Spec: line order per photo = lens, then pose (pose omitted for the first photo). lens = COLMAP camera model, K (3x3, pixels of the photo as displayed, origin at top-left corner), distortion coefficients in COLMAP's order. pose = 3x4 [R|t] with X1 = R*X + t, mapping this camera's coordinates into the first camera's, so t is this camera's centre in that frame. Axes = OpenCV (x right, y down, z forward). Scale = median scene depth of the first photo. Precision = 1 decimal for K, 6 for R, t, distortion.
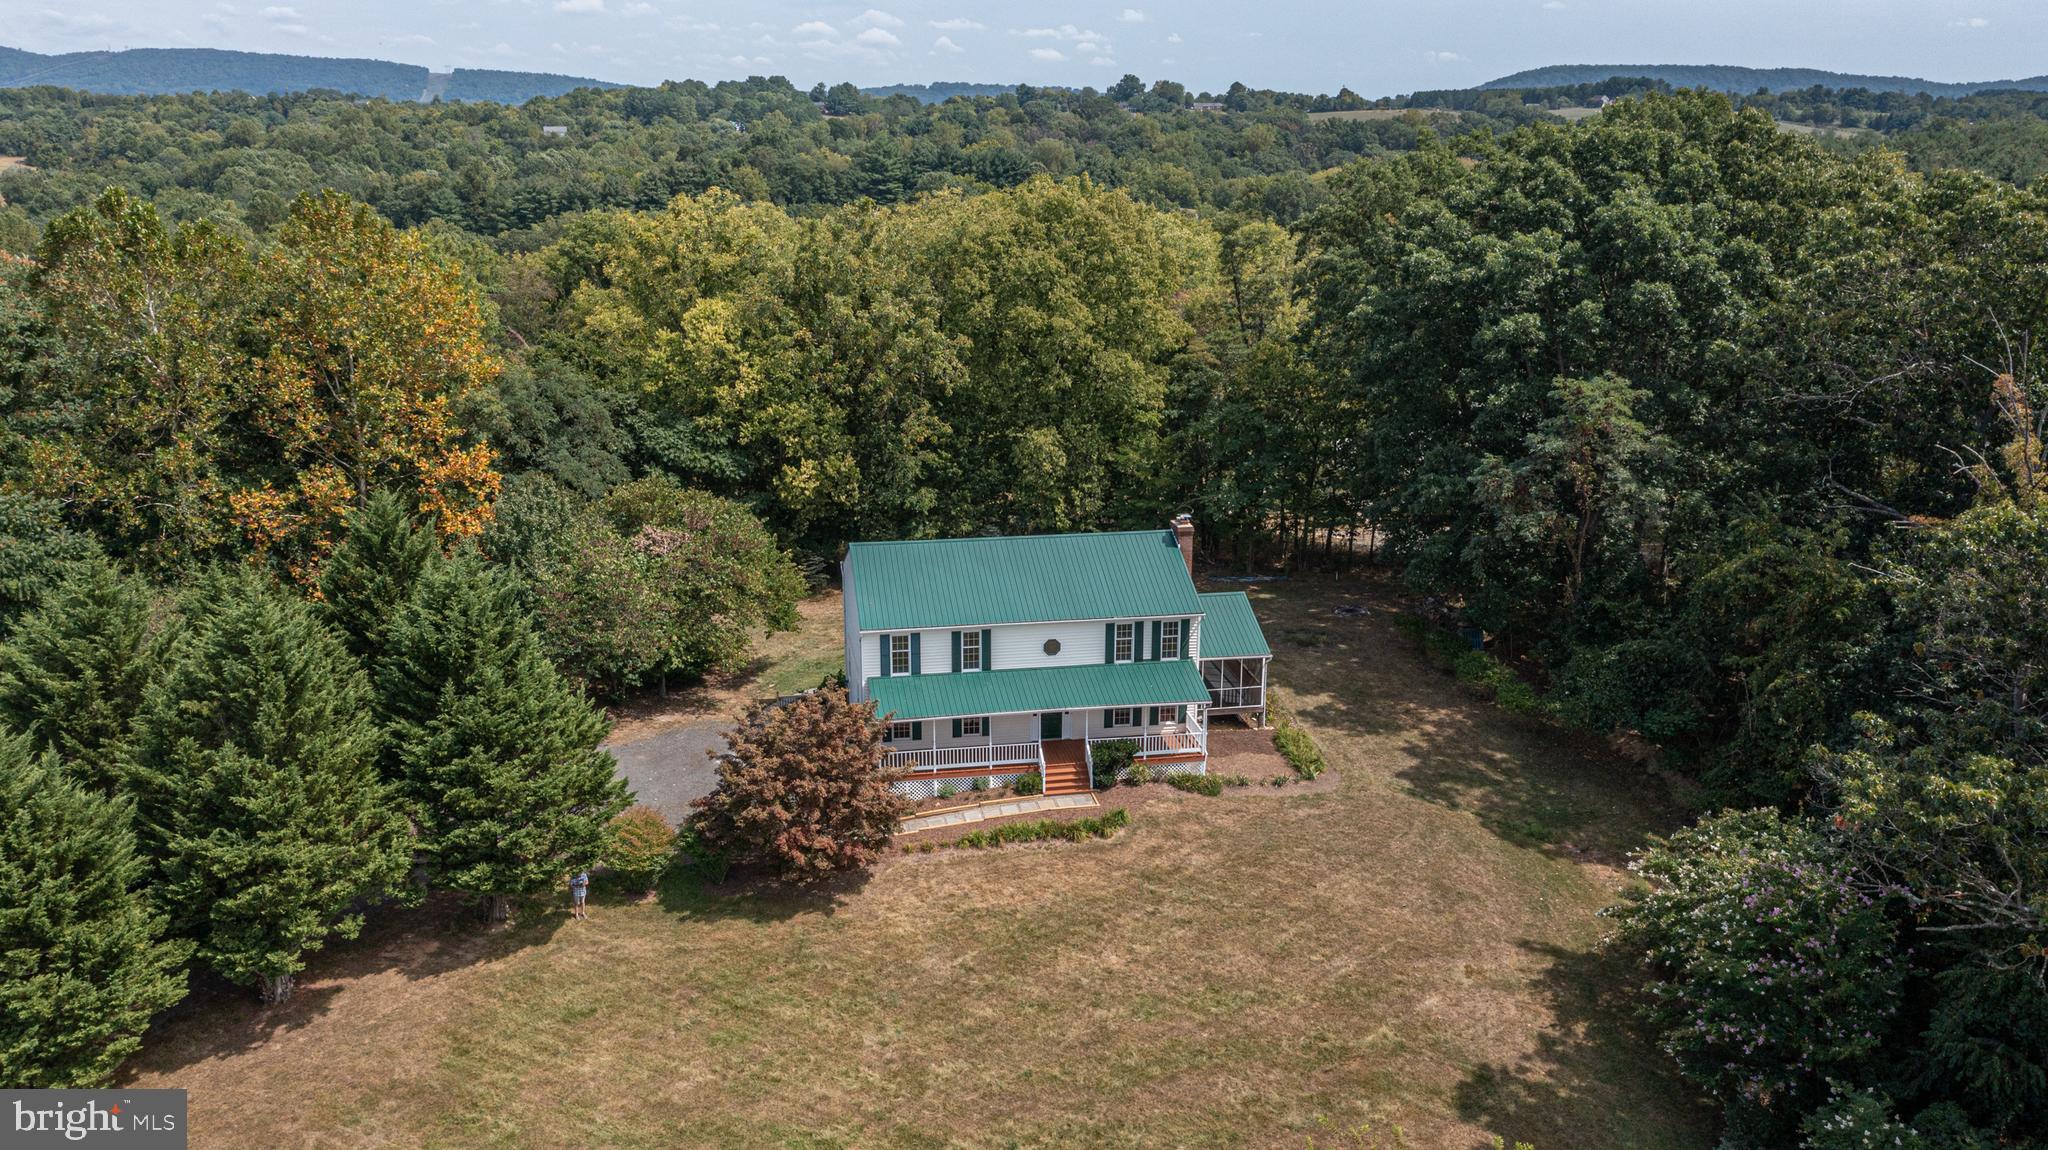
lens RADIAL K [[1630.5, 0, 1011.6], [0, 1630.5, 586.6], [0, 0, 1]] dist [-0.006280, 0.011796]
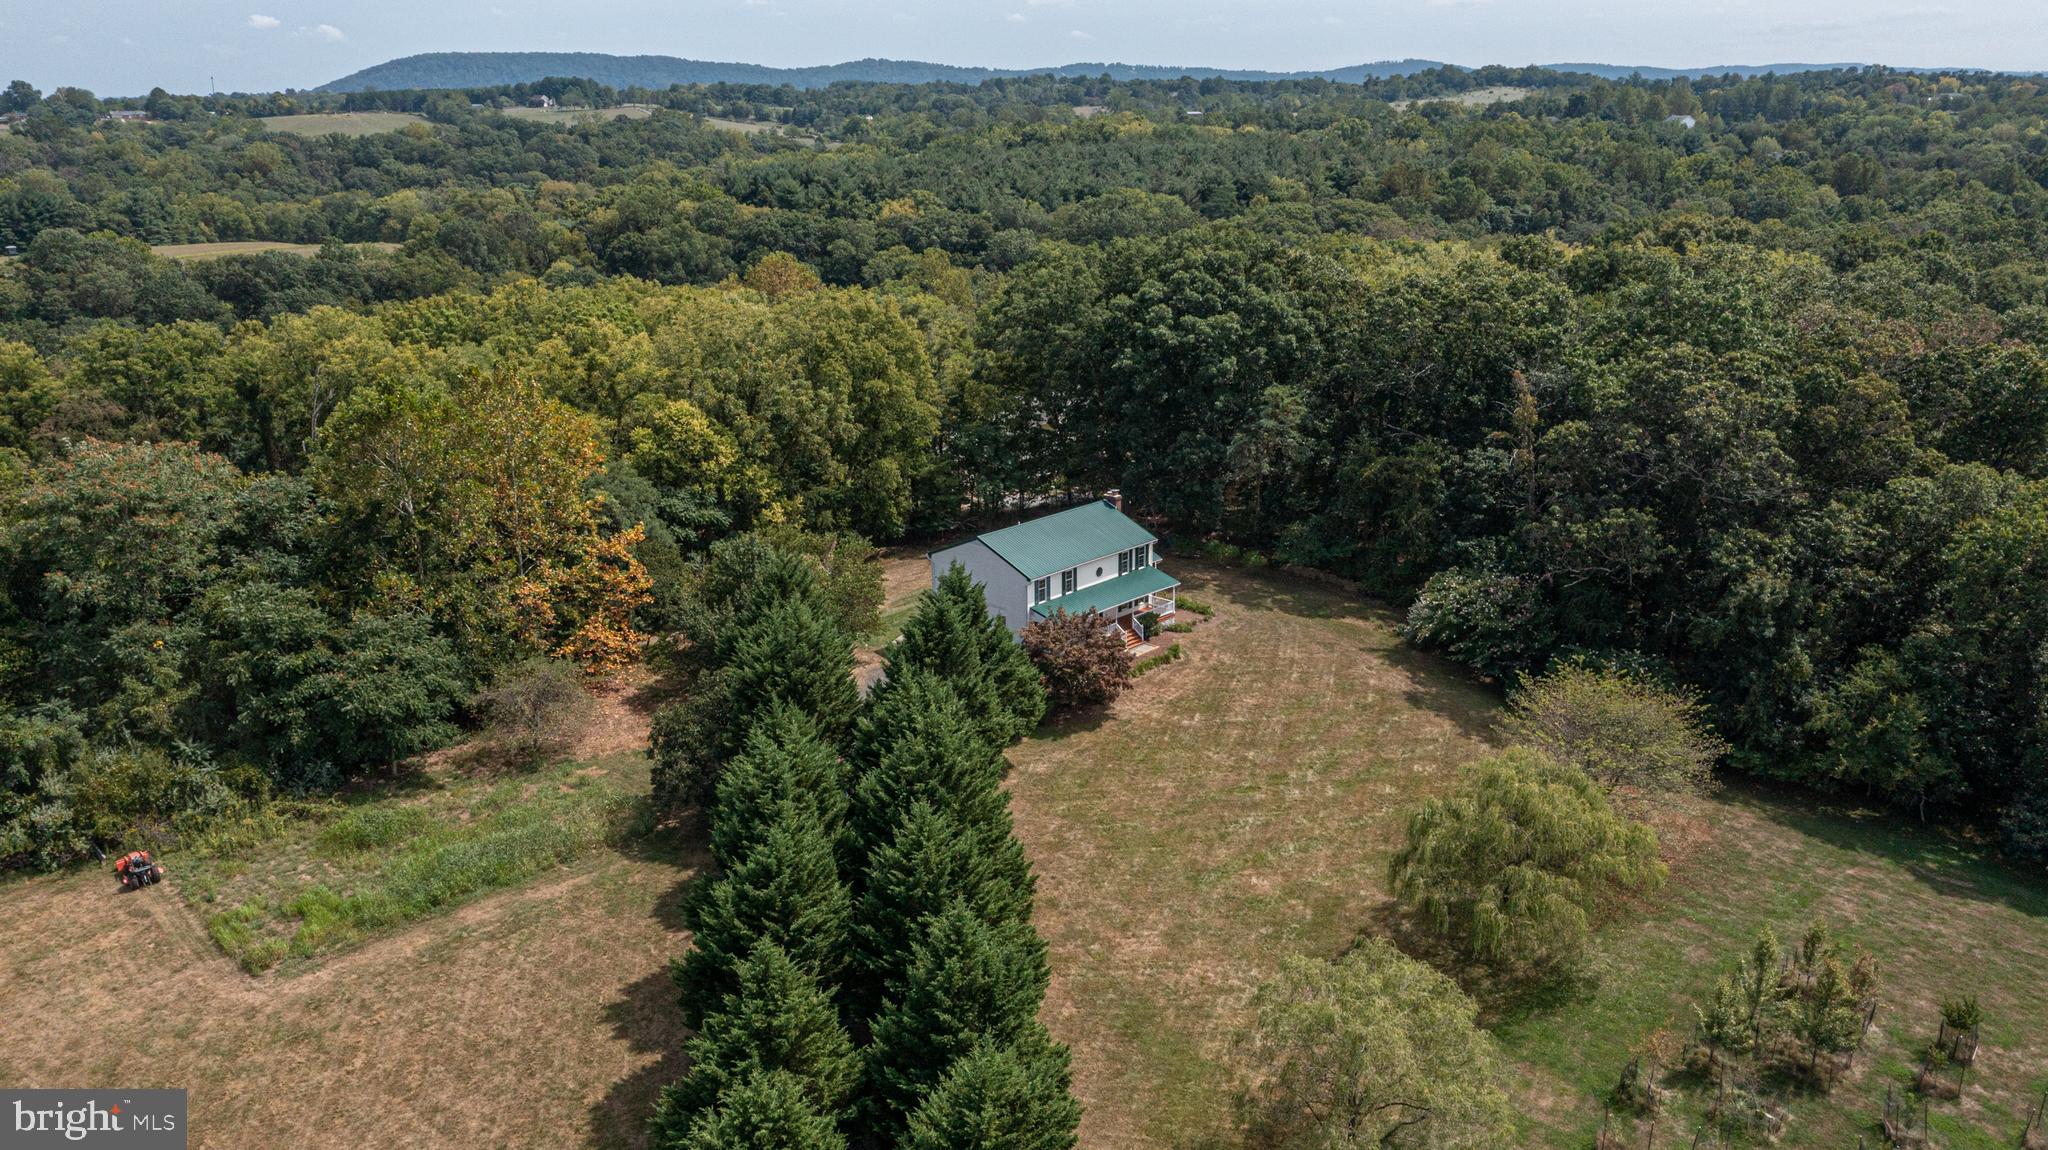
lens RADIAL K [[1630.5, 0, 1029.6], [0, 1630.5, 581.3], [0, 0, 1]] dist [-0.006280, 0.011796]
pose [[0.792653, -0.190045, 0.579297, -1.079959], [0.186472, 0.980212, 0.066420, -0.086179], [-0.580457, 0.055375, 0.812406, -0.414223]]
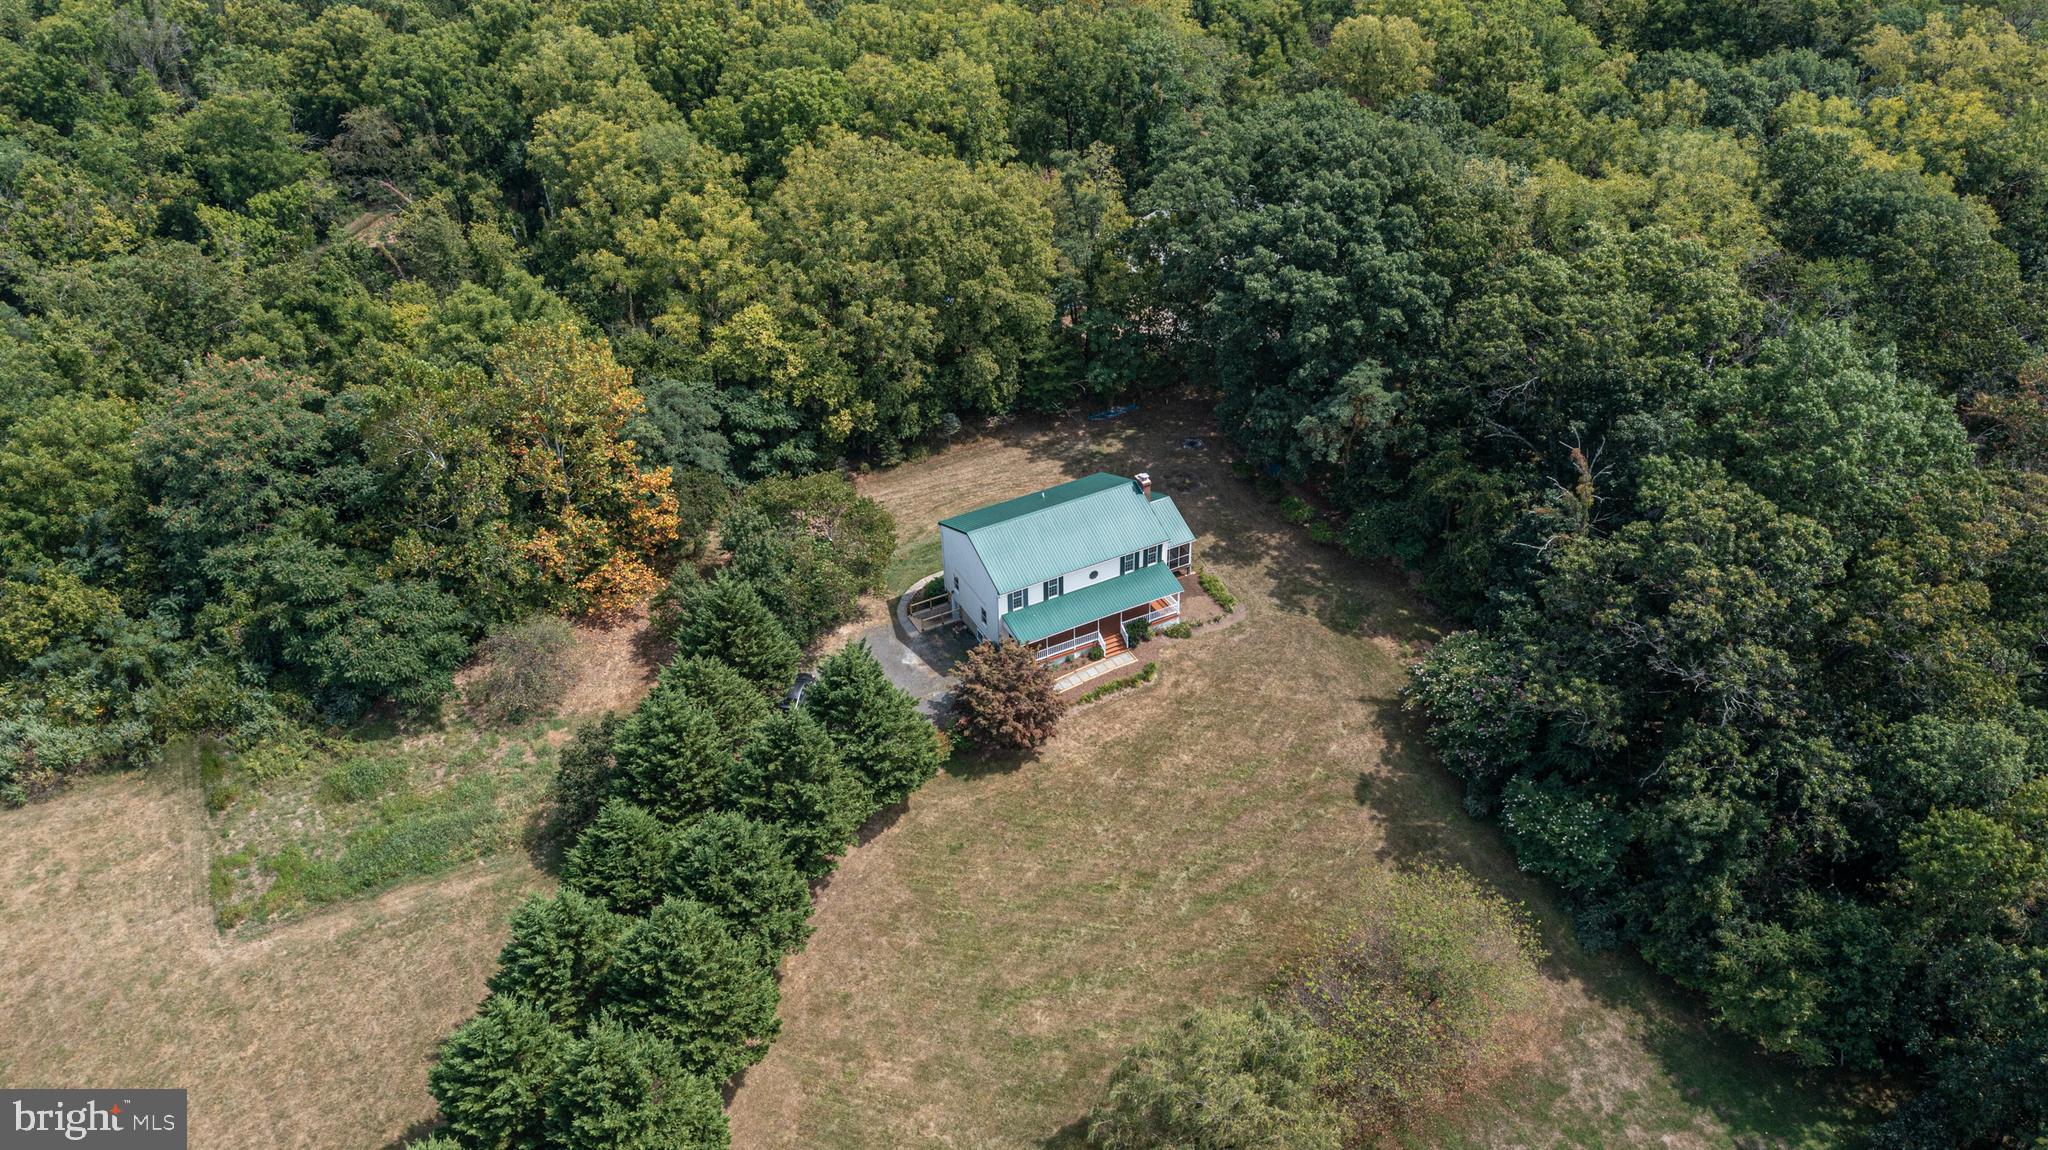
lens RADIAL K [[1630.5, 0, 1014.9], [0, 1630.5, 609.9], [0, 0, 1]] dist [-0.006280, 0.011796]
pose [[0.954445, -0.199843, 0.221579, -0.462306], [0.107844, 0.923428, 0.368307, -0.595519], [-0.278216, -0.327633, 0.902913, -0.602731]]
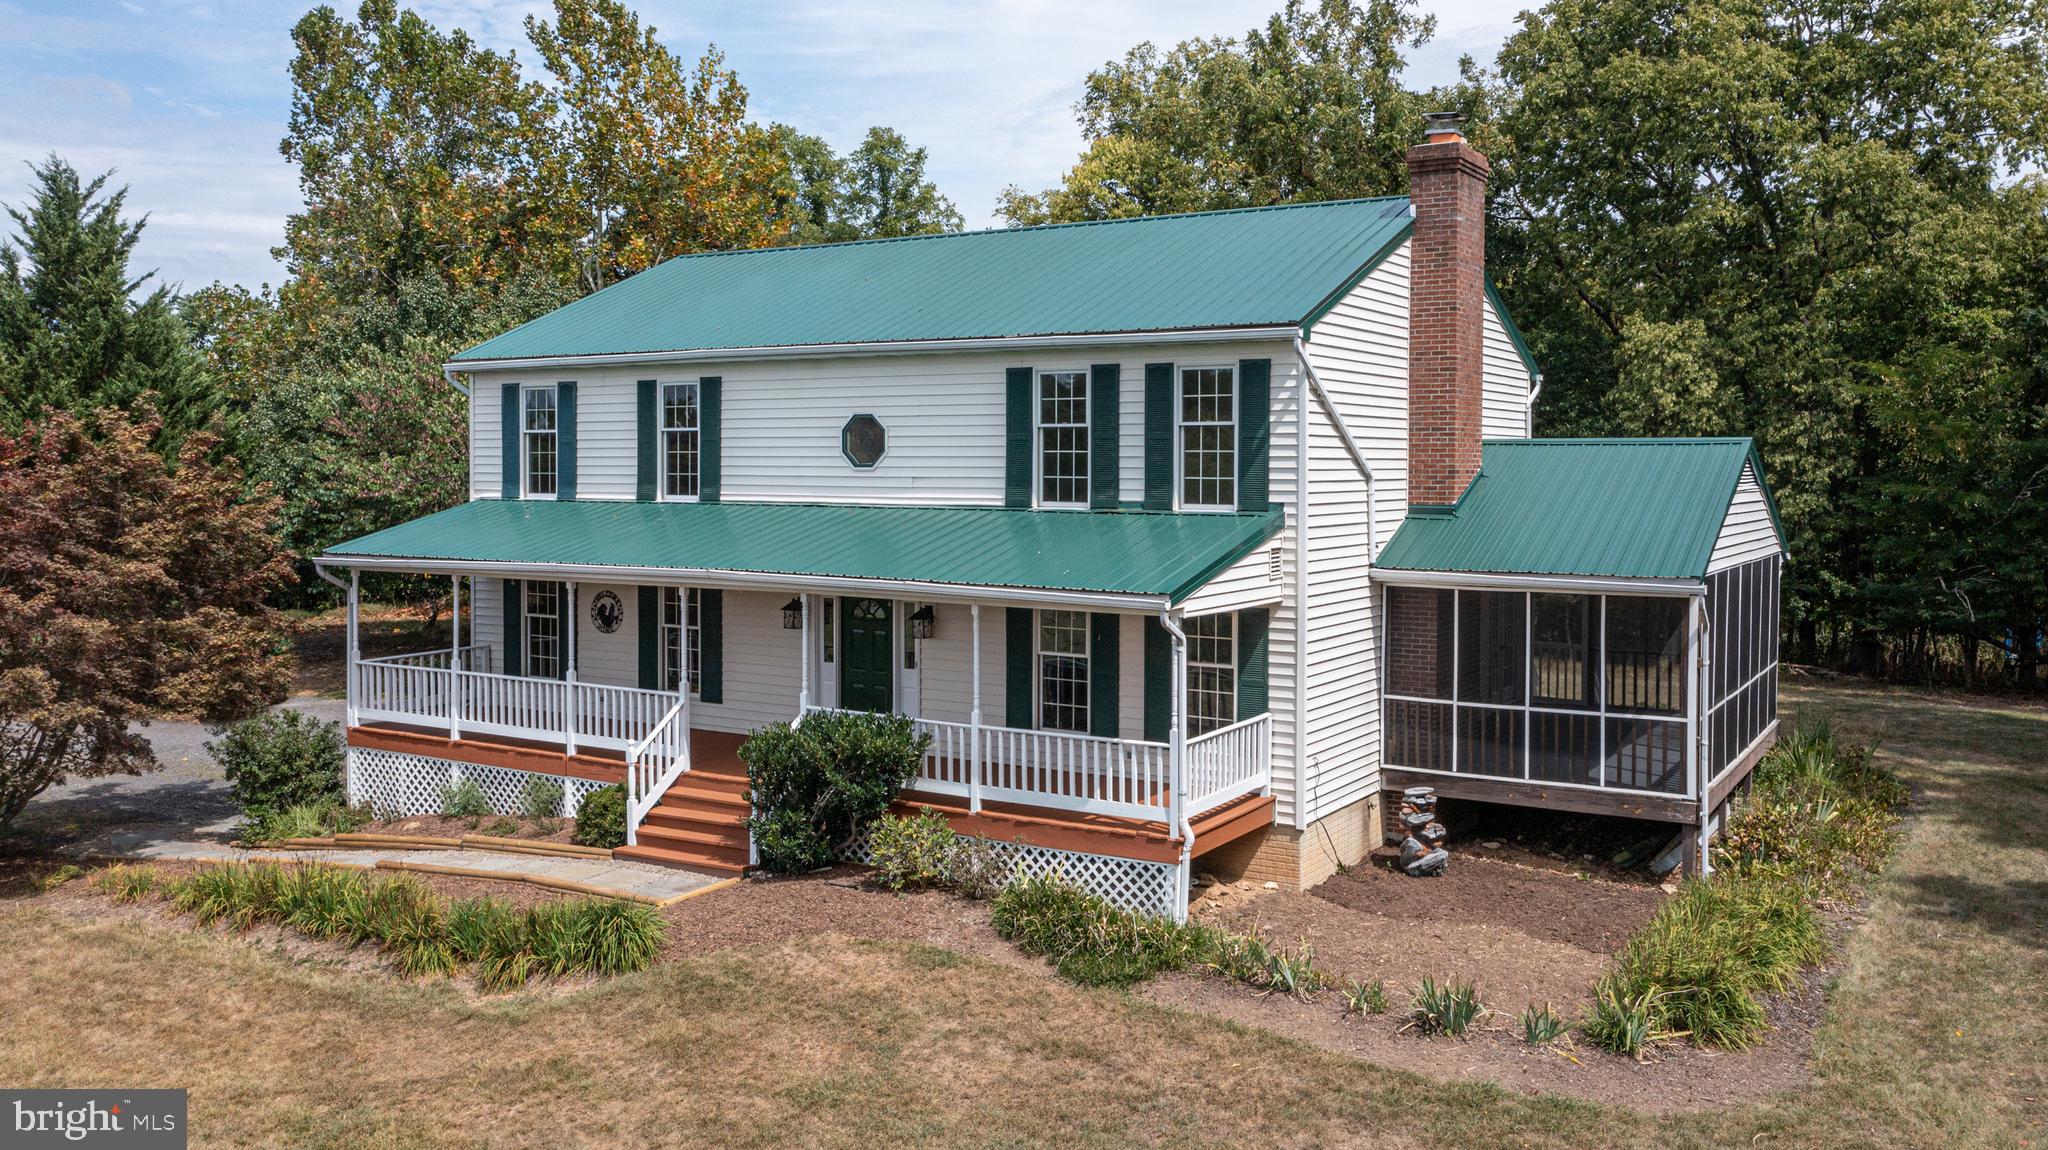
lens RADIAL K [[1630.5, 0, 1026.7], [0, 1630.5, 546.5], [0, 0, 1]] dist [-0.006280, 0.011796]
pose [[0.751322, 0.032738, -0.659123, 0.264732], [-0.187768, 0.968093, -0.165948, 0.105694], [0.632660, 0.248442, 0.733497, 0.788855]]
